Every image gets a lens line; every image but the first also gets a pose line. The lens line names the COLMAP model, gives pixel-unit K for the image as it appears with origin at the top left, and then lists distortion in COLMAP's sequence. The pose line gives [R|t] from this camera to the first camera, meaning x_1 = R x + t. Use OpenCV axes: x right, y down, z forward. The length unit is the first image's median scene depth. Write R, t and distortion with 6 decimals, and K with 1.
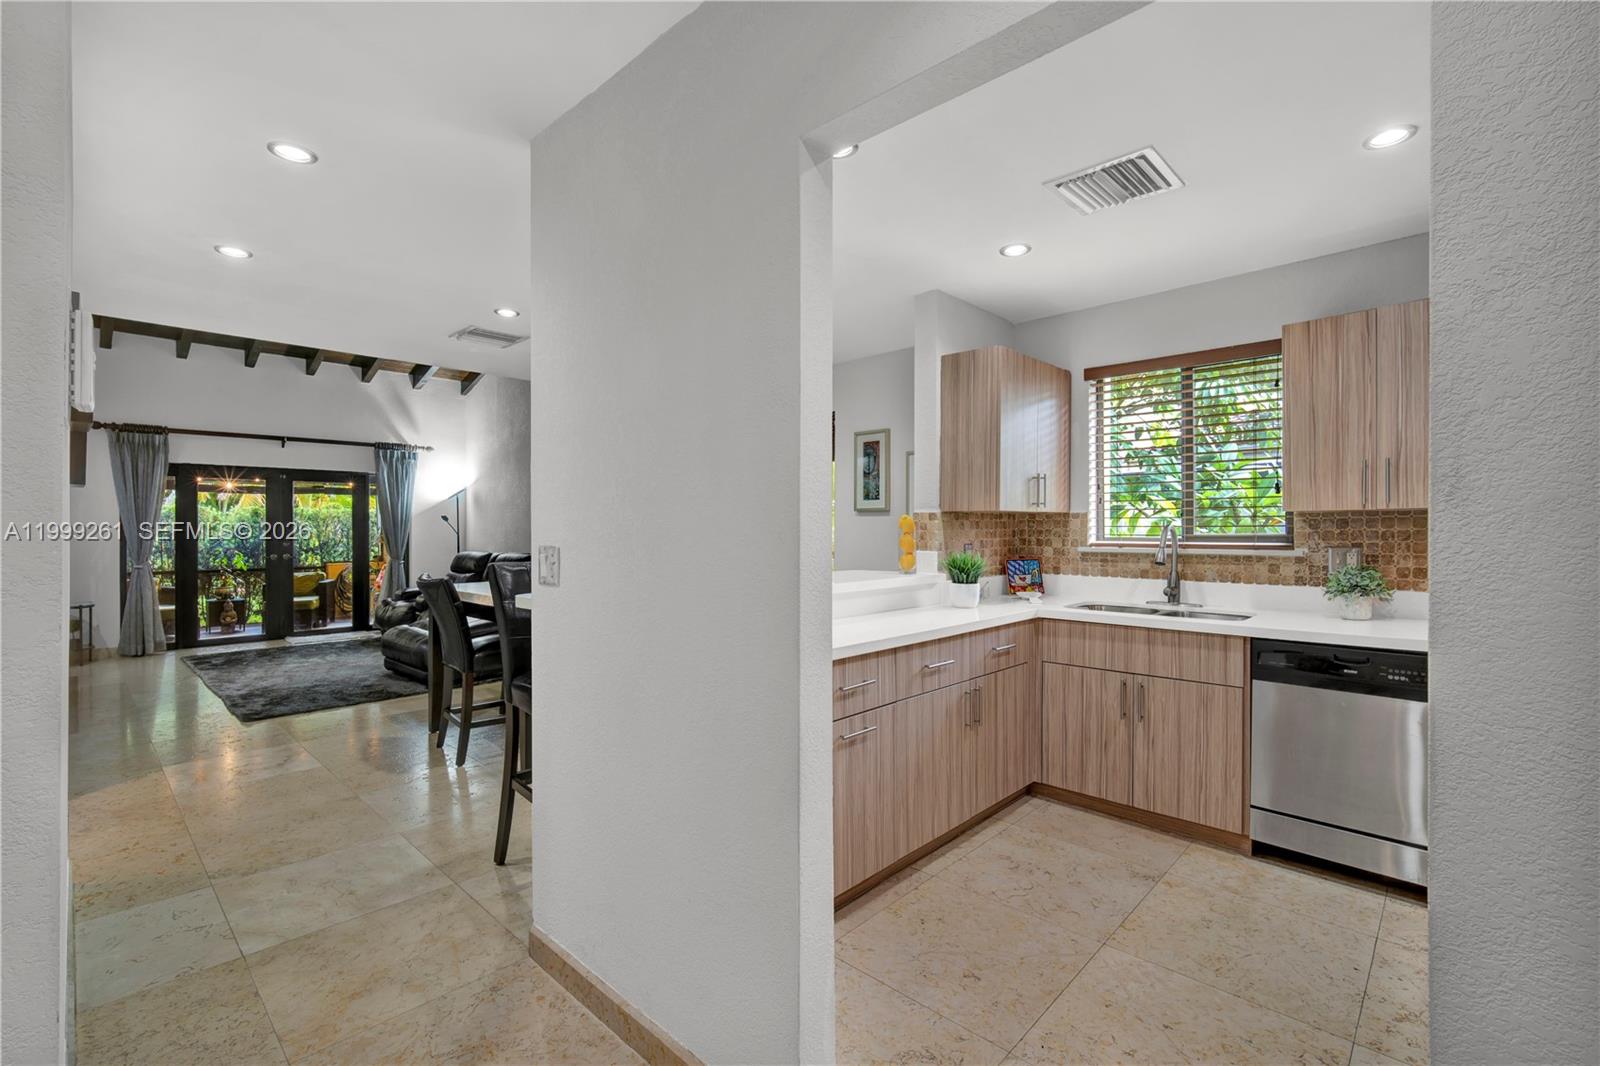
lens RADIAL K [[713.1, 0, 801.8], [0, 713.1, 527.9], [0, 0, 1]] dist [-0.020452, 0.010167]
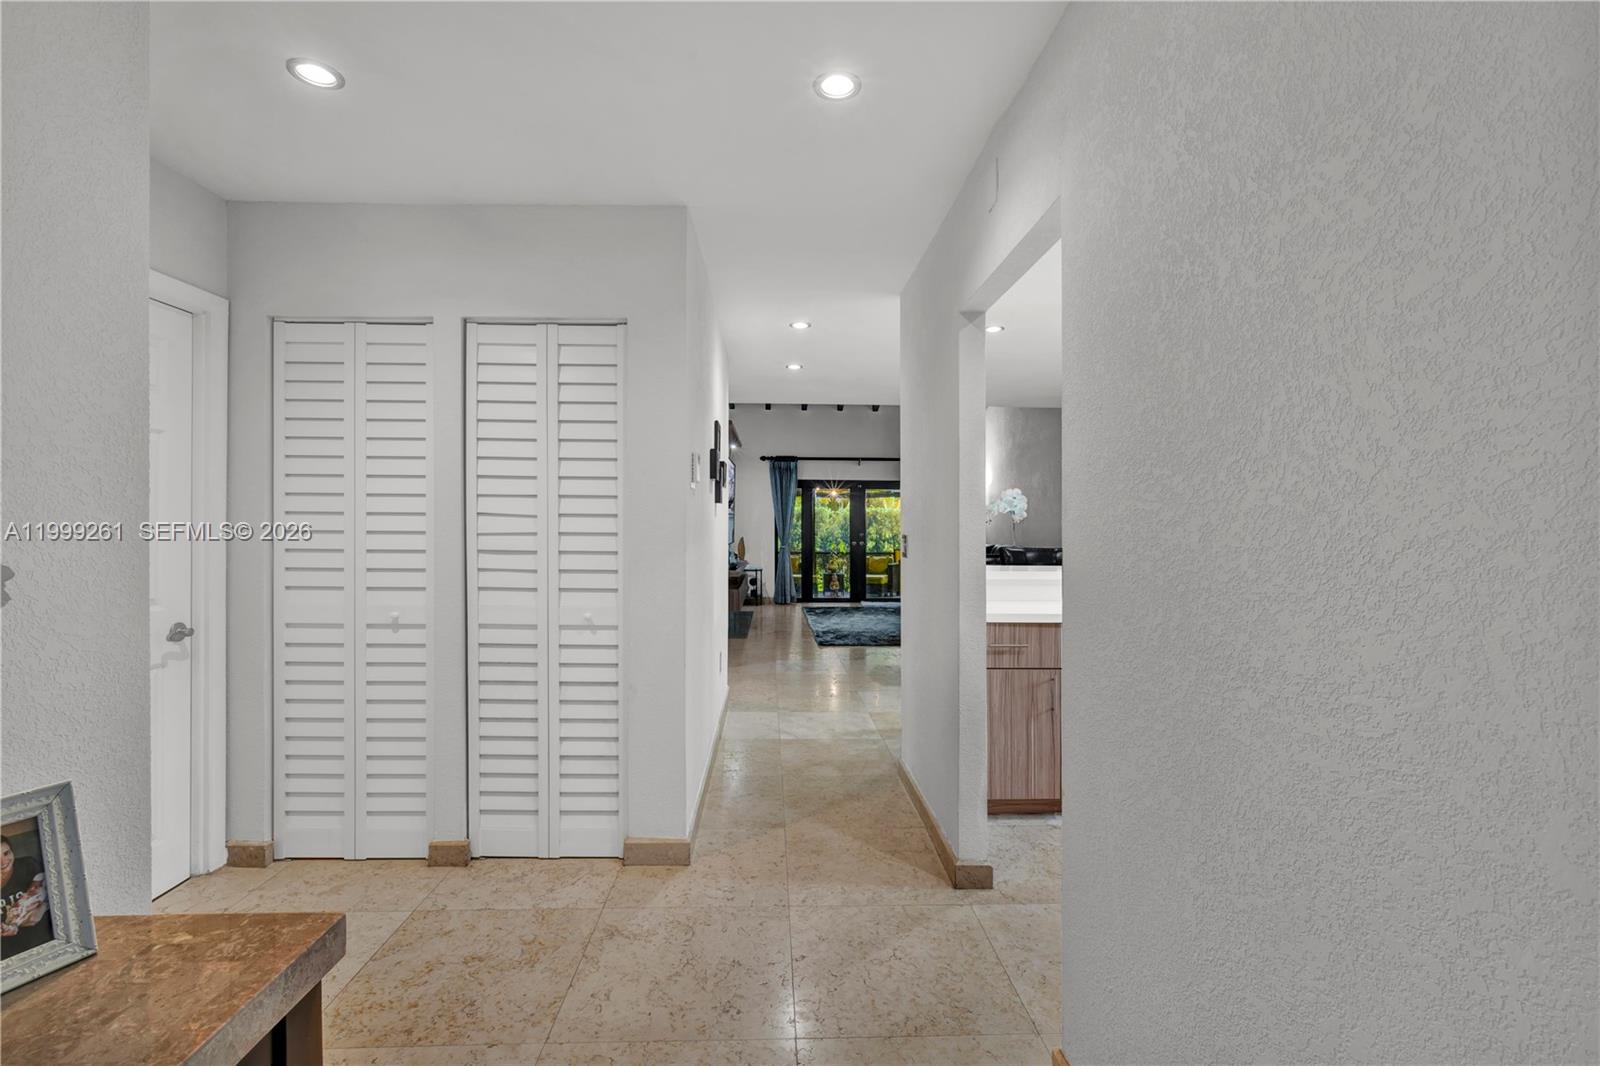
lens RADIAL K [[714.7, 0, 794.9], [0, 714.7, 526.0], [0, 0, 1]] dist [-0.000745, -0.000192]
pose [[0.717702, 0.010000, -0.696279, 0.370854], [-0.007927, 0.999949, 0.006190, -0.003174], [0.696305, 0.001077, 0.717745, -0.243221]]
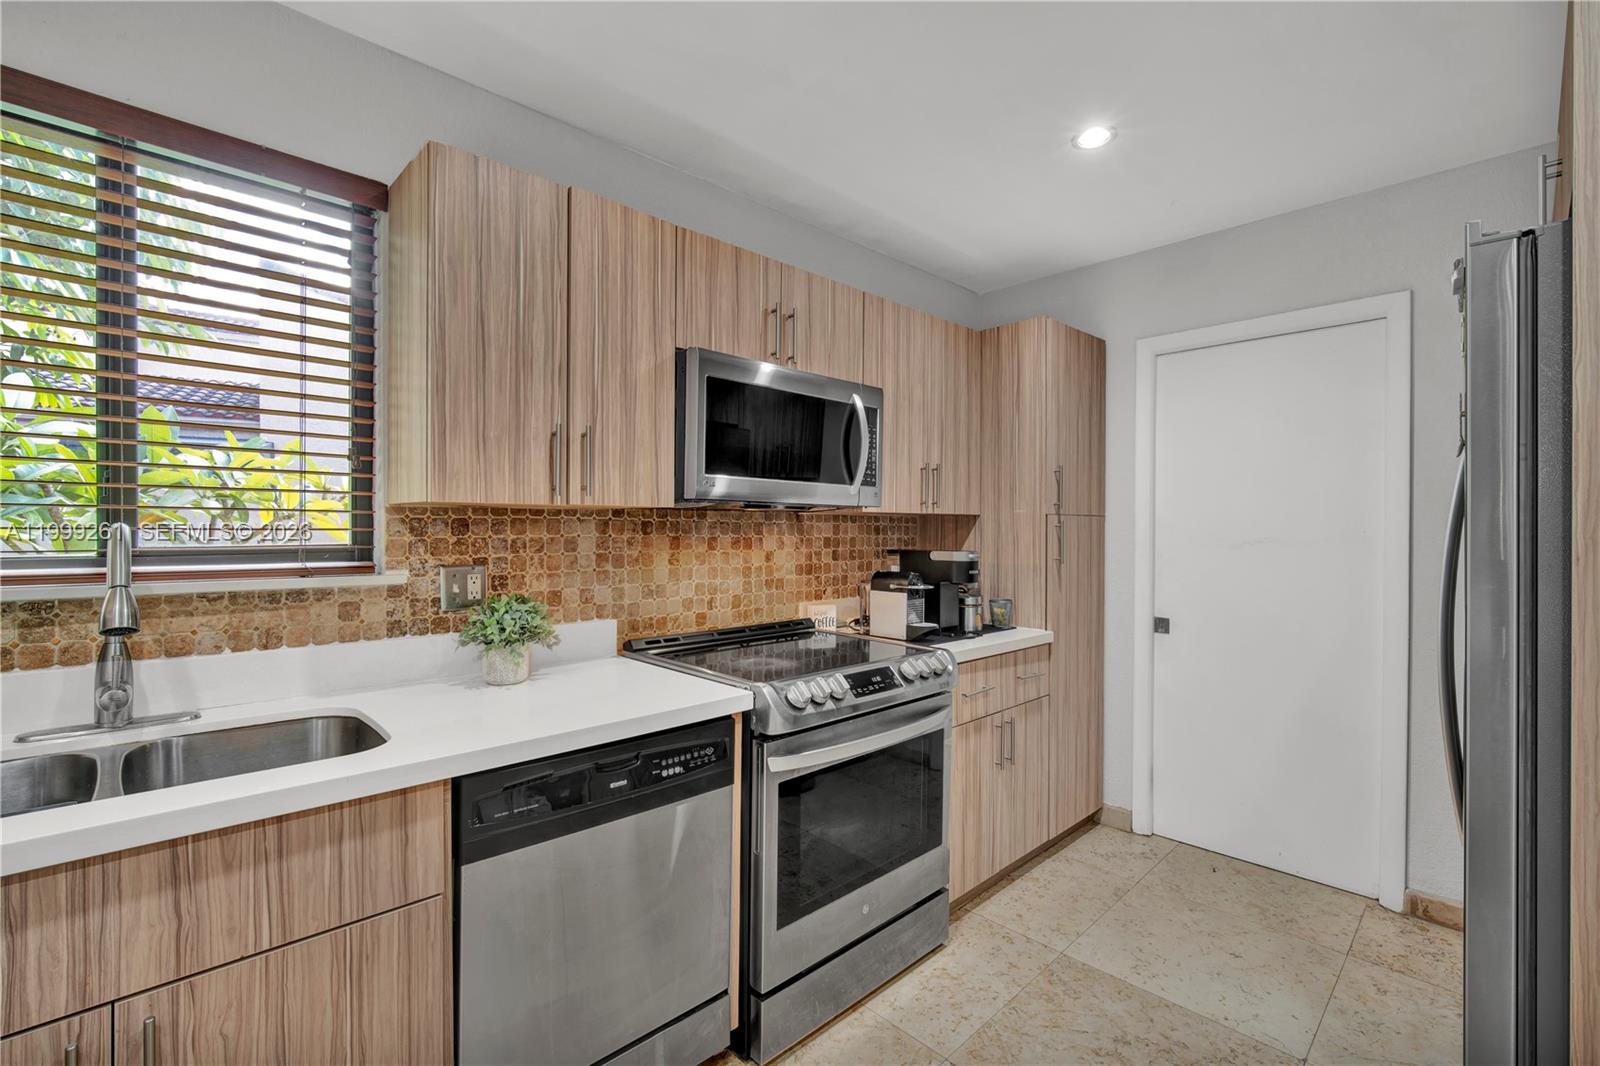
lens RADIAL K [[713.1, 0, 801.8], [0, 713.1, 527.9], [0, 0, 1]] dist [-0.020452, 0.010167]
pose [[0.032066, 0.003458, 0.999480, 0.141296], [-0.005559, 0.999979, -0.003282, -0.003046], [-0.999470, -0.005451, 0.032085, 0.583178]]
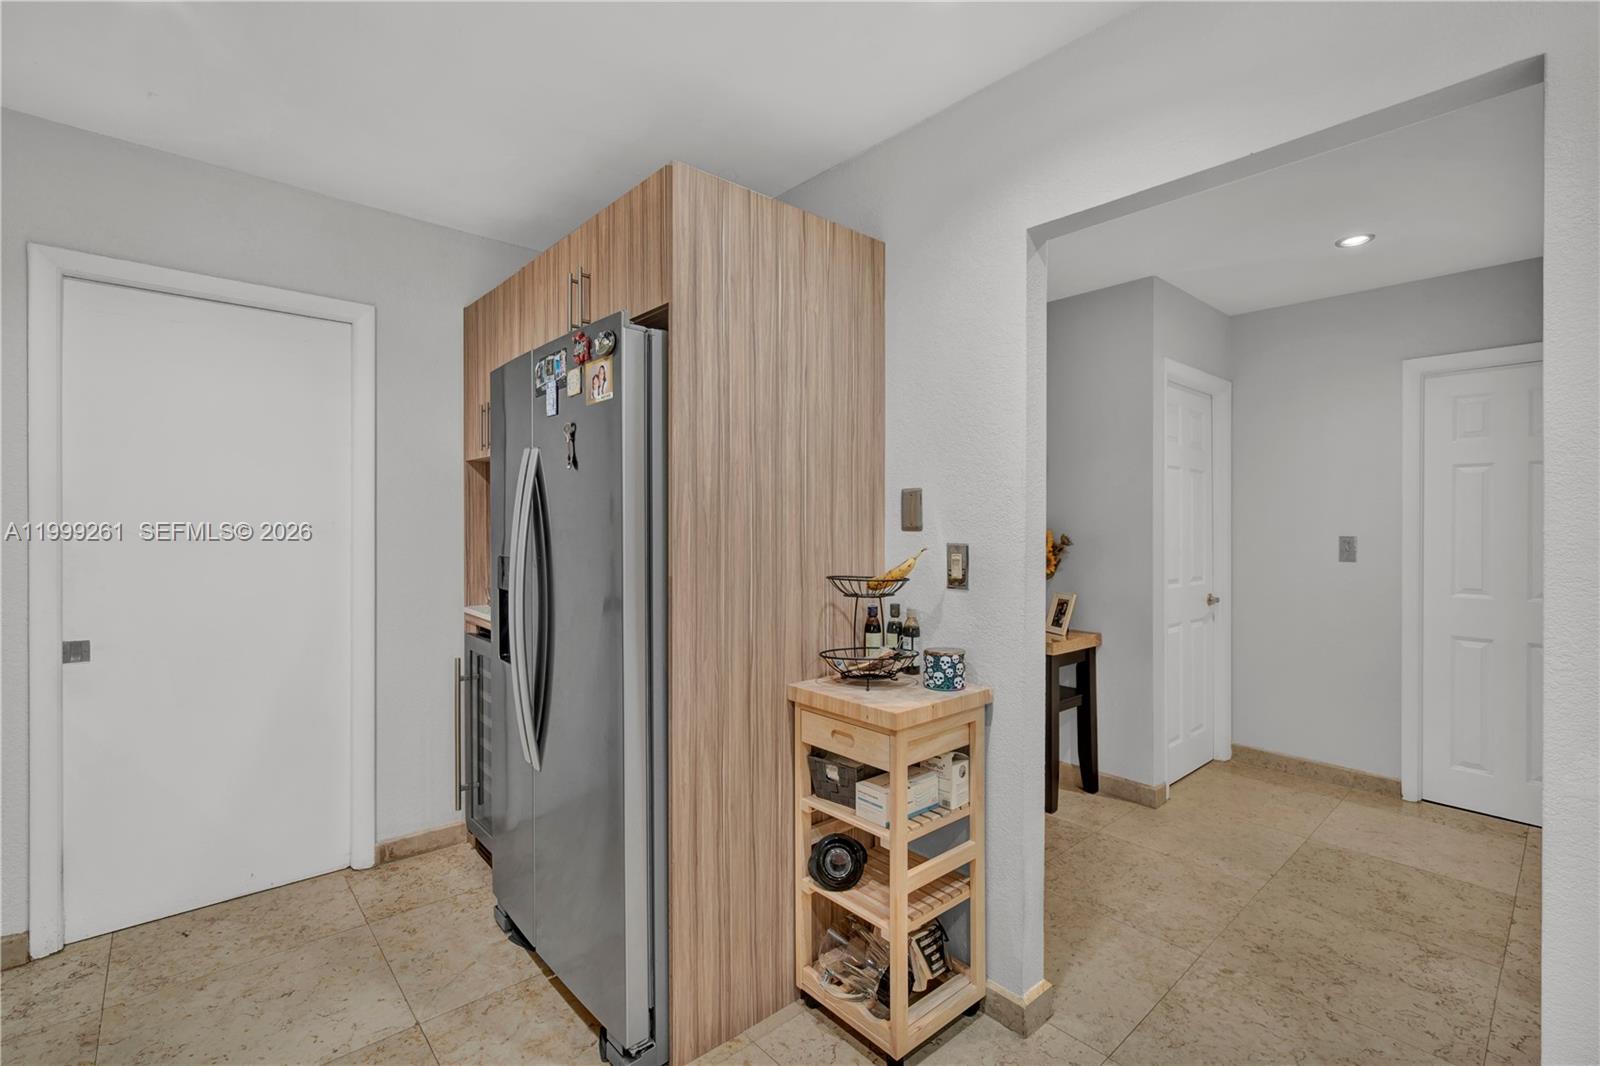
lens RADIAL K [[714.7, 0, 794.9], [0, 714.7, 526.0], [0, 0, 1]] dist [-0.000745, -0.000192]
pose [[-0.996441, -0.004427, 0.084179, 0.319259], [-0.004507, 0.999990, -0.000760, -0.004069], [-0.084175, -0.001137, -0.996450, 0.744050]]
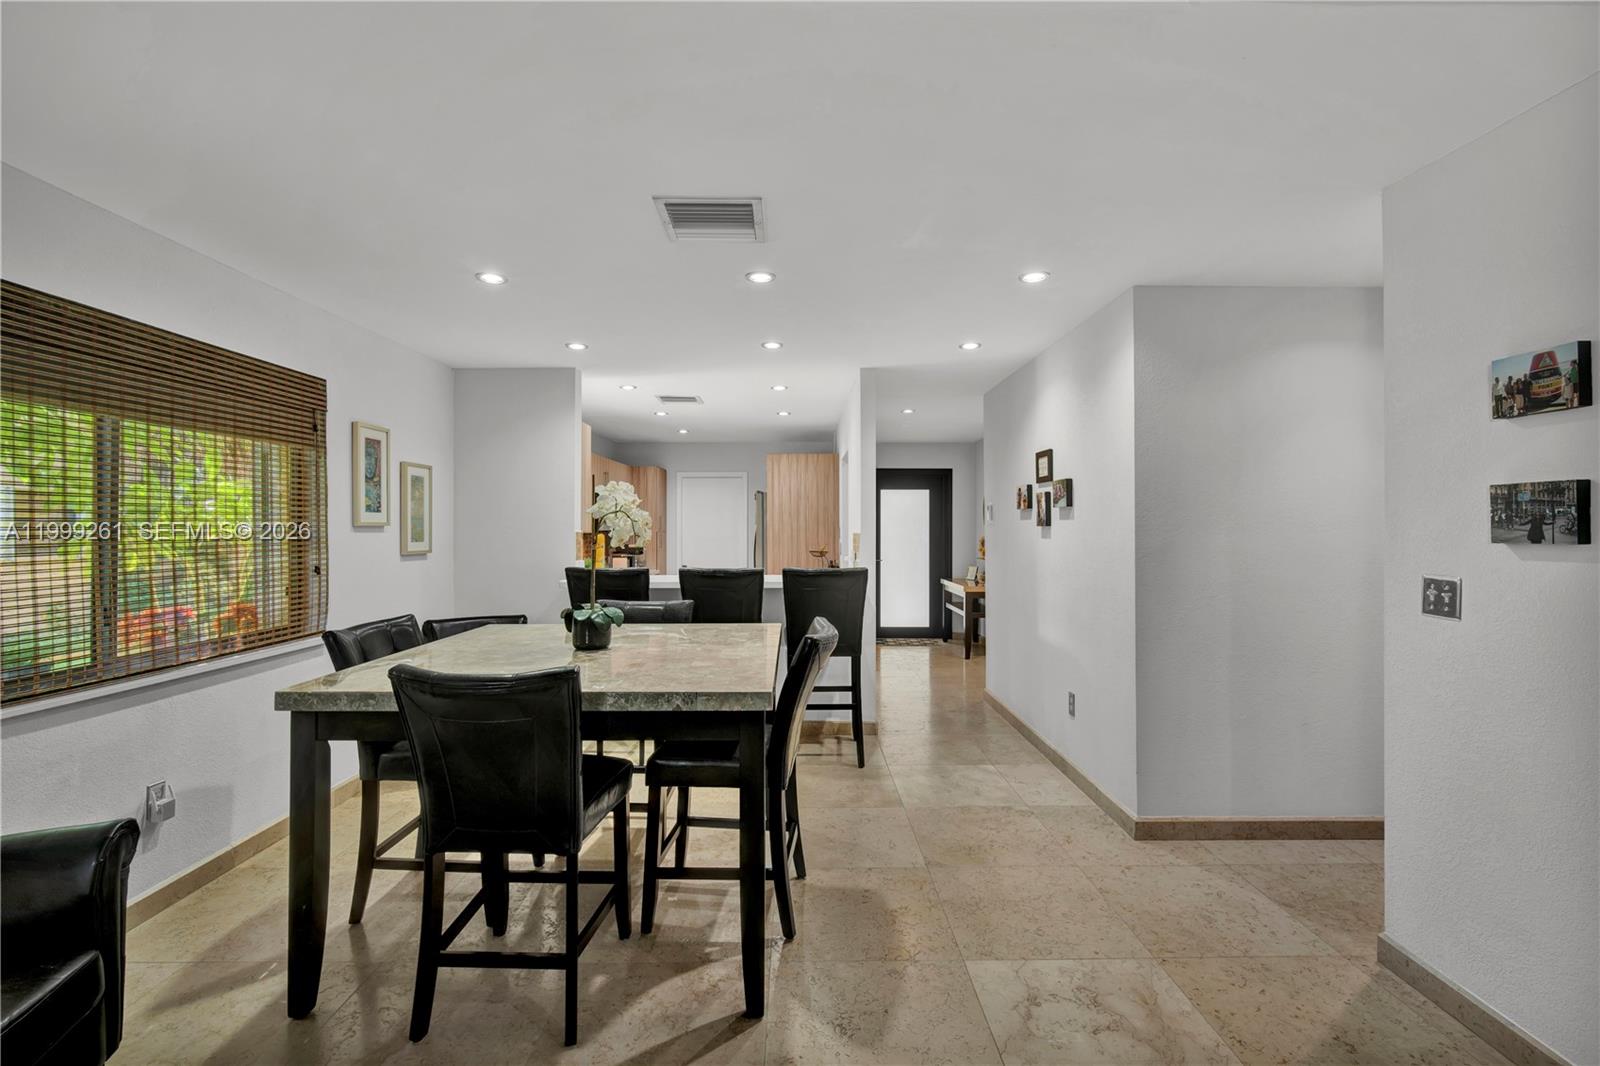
lens RADIAL K [[707.7, 0, 800.9], [0, 707.7, 527.9], [0, 0, 1]] dist [-0.002019, -0.000120]
pose [[-0.693622, 0.005230, 0.720320, -1.083565], [0.002562, 0.999985, -0.004794, -0.022432], [-0.720335, -0.001480, -0.693625, 1.617755]]
